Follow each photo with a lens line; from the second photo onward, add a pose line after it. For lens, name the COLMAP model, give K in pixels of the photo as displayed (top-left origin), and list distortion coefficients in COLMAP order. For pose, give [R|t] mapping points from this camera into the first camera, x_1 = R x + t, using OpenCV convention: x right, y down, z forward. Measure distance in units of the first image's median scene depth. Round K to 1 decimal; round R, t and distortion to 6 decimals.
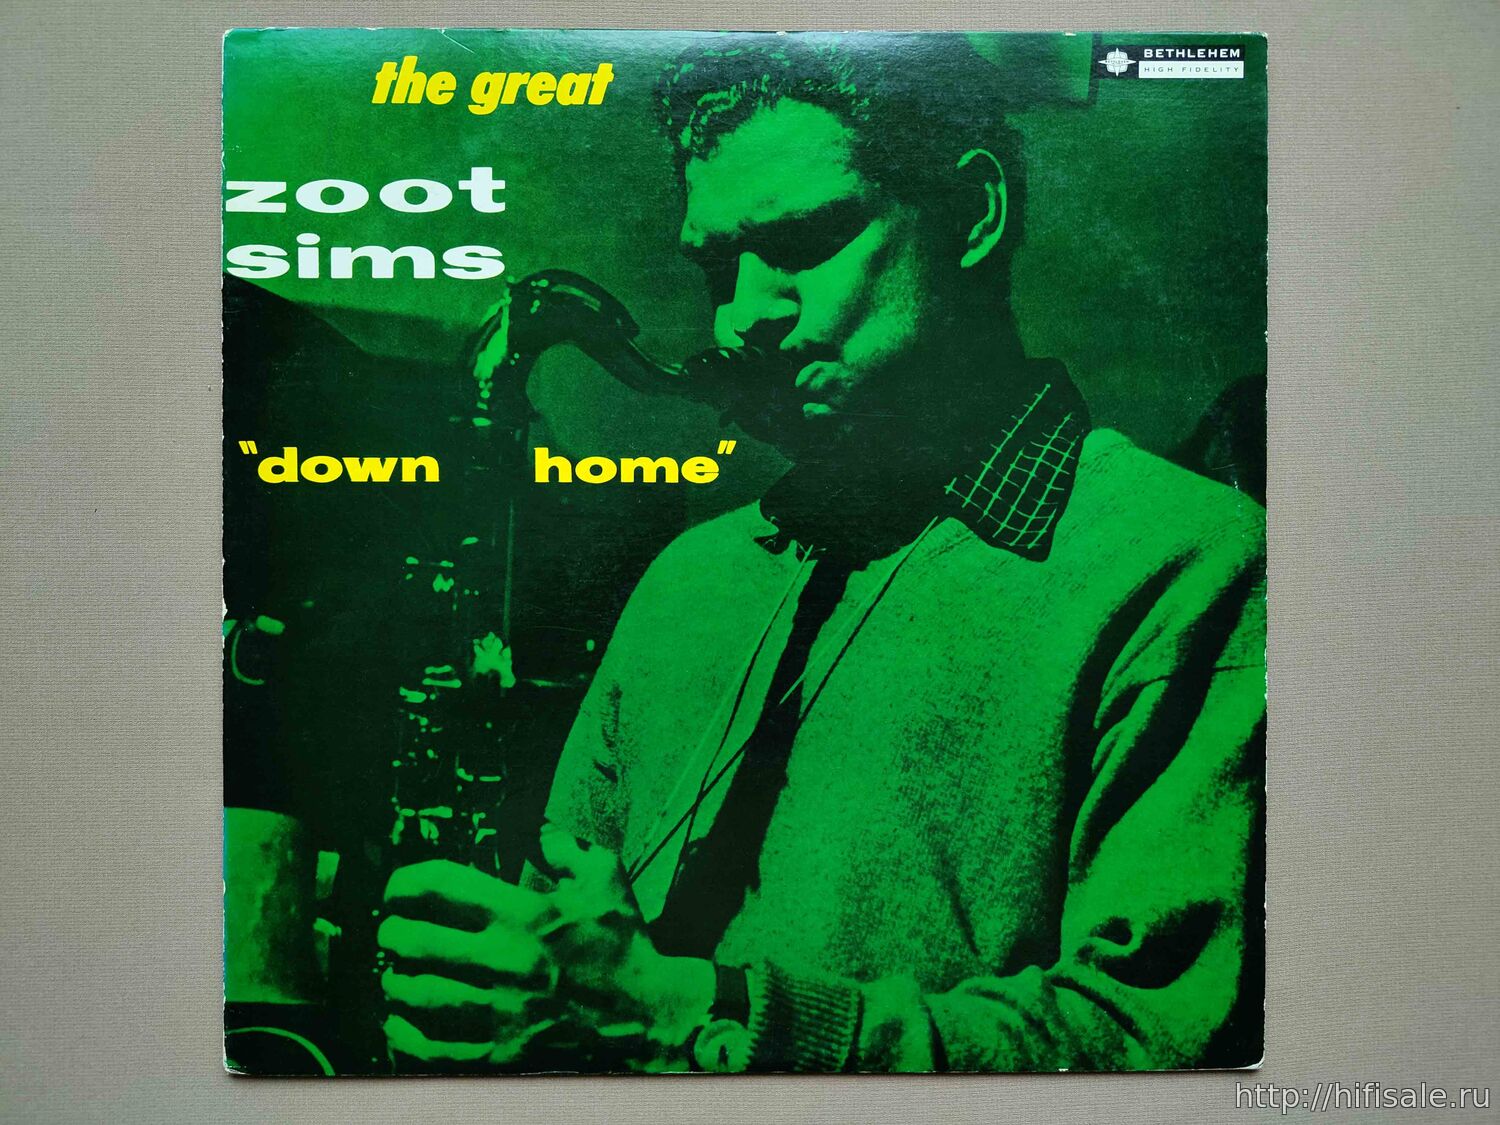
lens RADIAL K [[1056.8, 0, 747.4], [0, 1056.8, 563.8], [0, 0, 1]] dist [-0.007559, 0.004068]
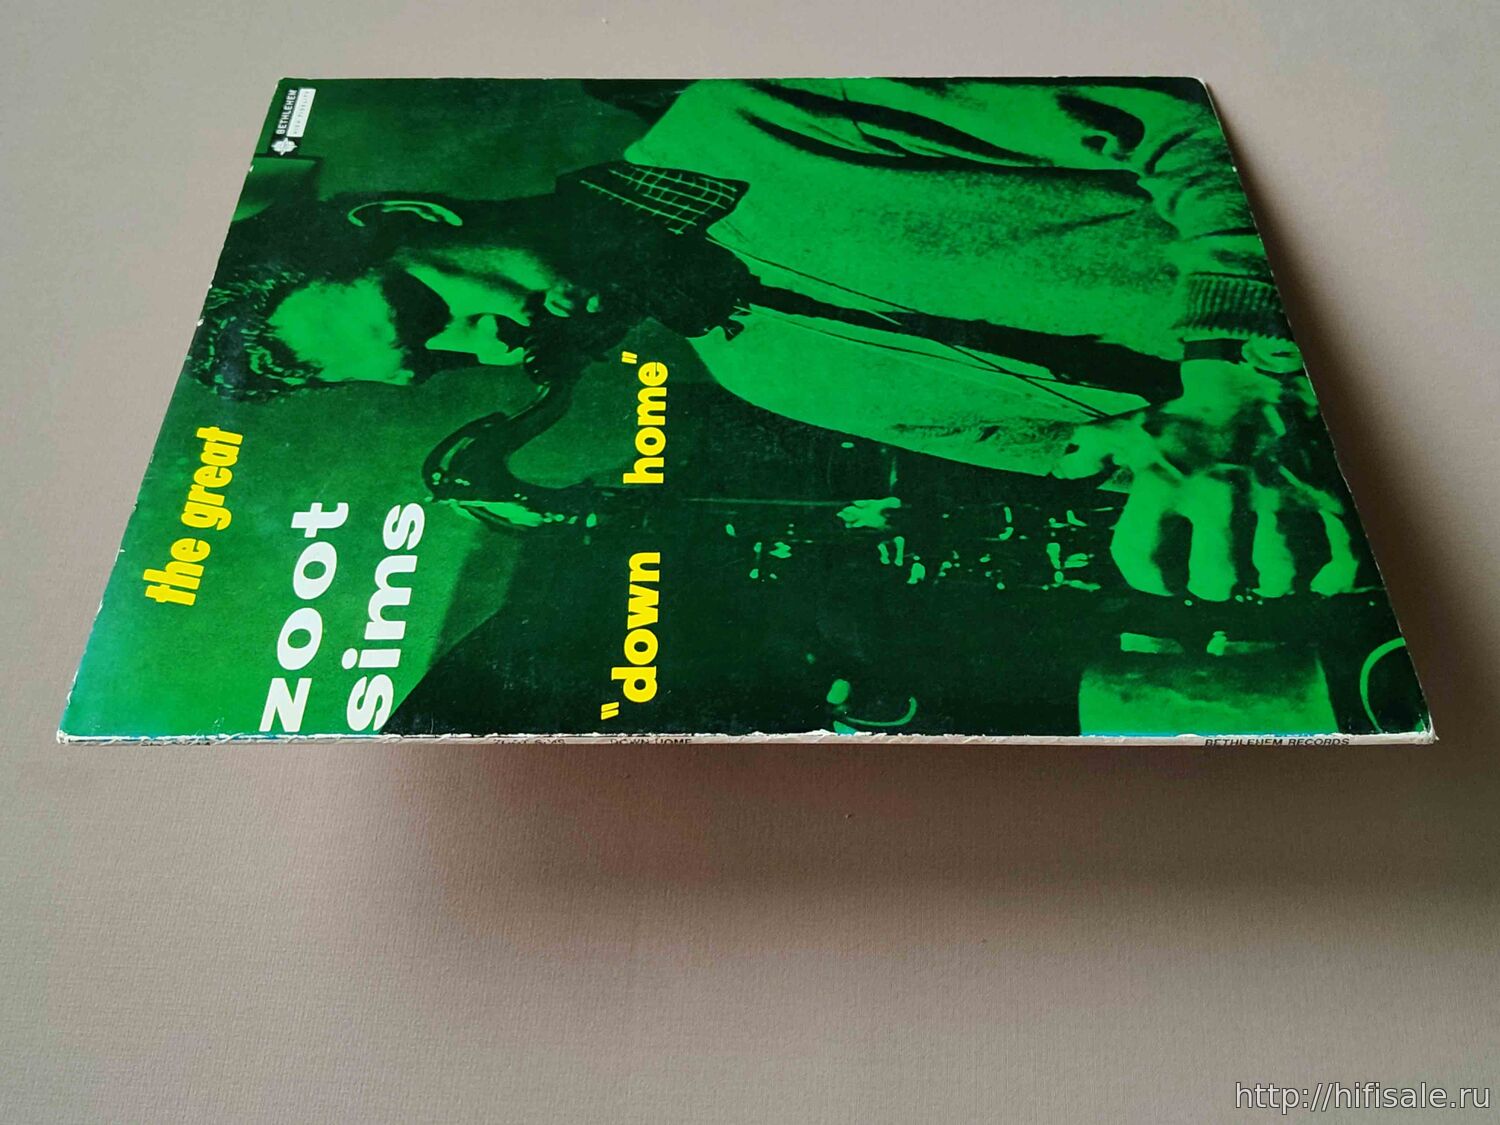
lens RADIAL K [[2137.4, 0, 747.4], [0, 2137.4, 562.9], [0, 0, 1]] dist [0.073762, 0.000000]
pose [[-0.006720, -0.653046, 0.757288, -1.582055], [0.999944, -0.010572, -0.000244, -0.007795], [0.008165, 0.757244, 0.653081, -0.103806]]
